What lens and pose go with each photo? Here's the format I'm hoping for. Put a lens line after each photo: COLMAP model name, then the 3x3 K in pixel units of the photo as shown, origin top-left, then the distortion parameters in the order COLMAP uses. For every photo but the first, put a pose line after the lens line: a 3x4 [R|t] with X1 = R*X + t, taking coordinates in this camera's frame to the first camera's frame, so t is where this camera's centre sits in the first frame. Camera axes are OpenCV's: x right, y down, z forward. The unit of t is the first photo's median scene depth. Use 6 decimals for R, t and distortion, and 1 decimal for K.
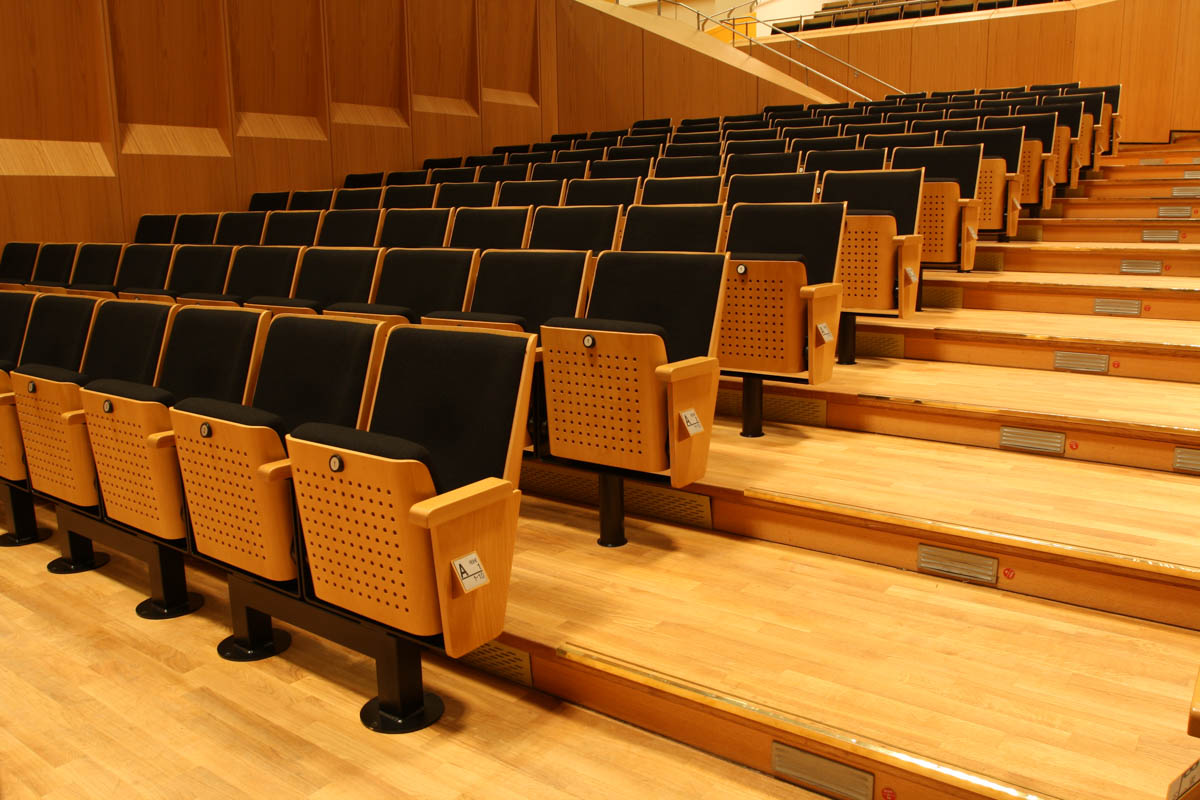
lens RADIAL K [[913.1, 0, 600.0], [0, 913.1, 400.0], [0, 0, 1]] dist [-0.047378, 0.001184]
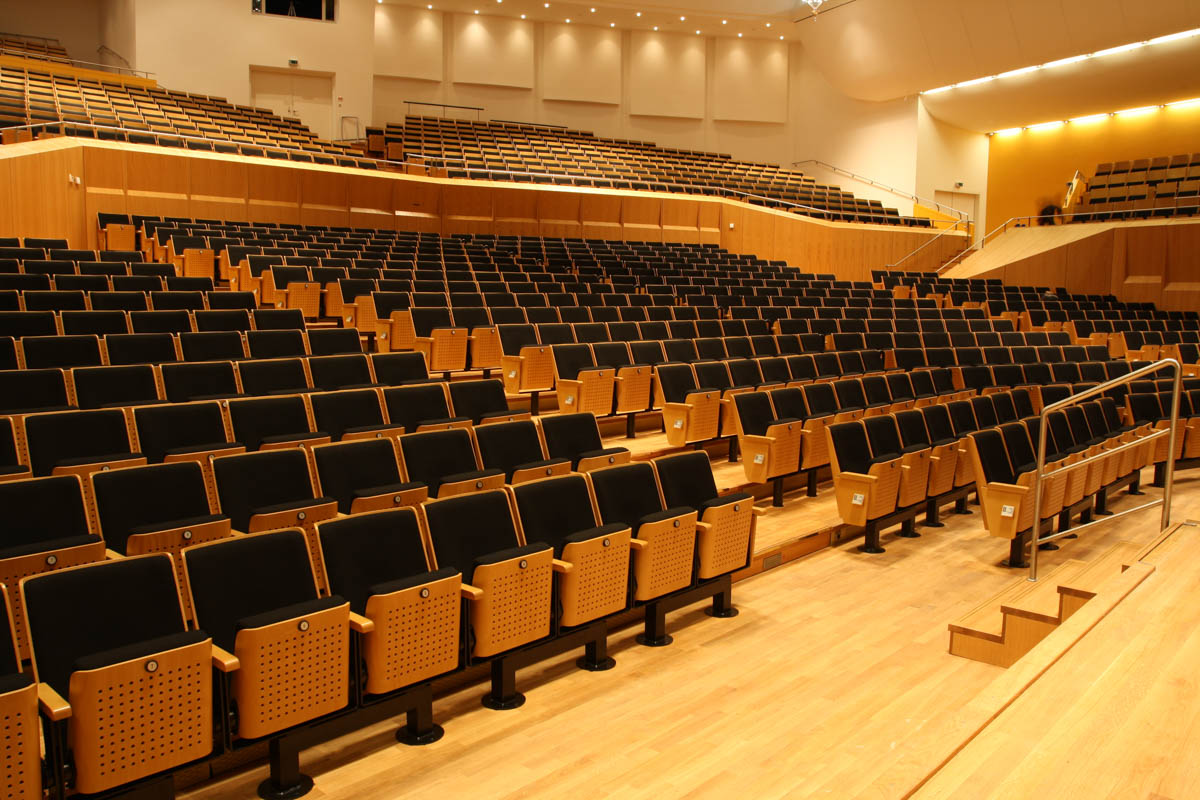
lens RADIAL K [[913.1, 0, 600.0], [0, 913.1, 400.0], [0, 0, 1]] dist [-0.047378, 0.001184]
pose [[0.134764, -0.087491, 0.987008, -2.490606], [0.206170, 0.976770, 0.058434, -0.384164], [-0.969192, 0.195617, 0.149672, 0.836982]]
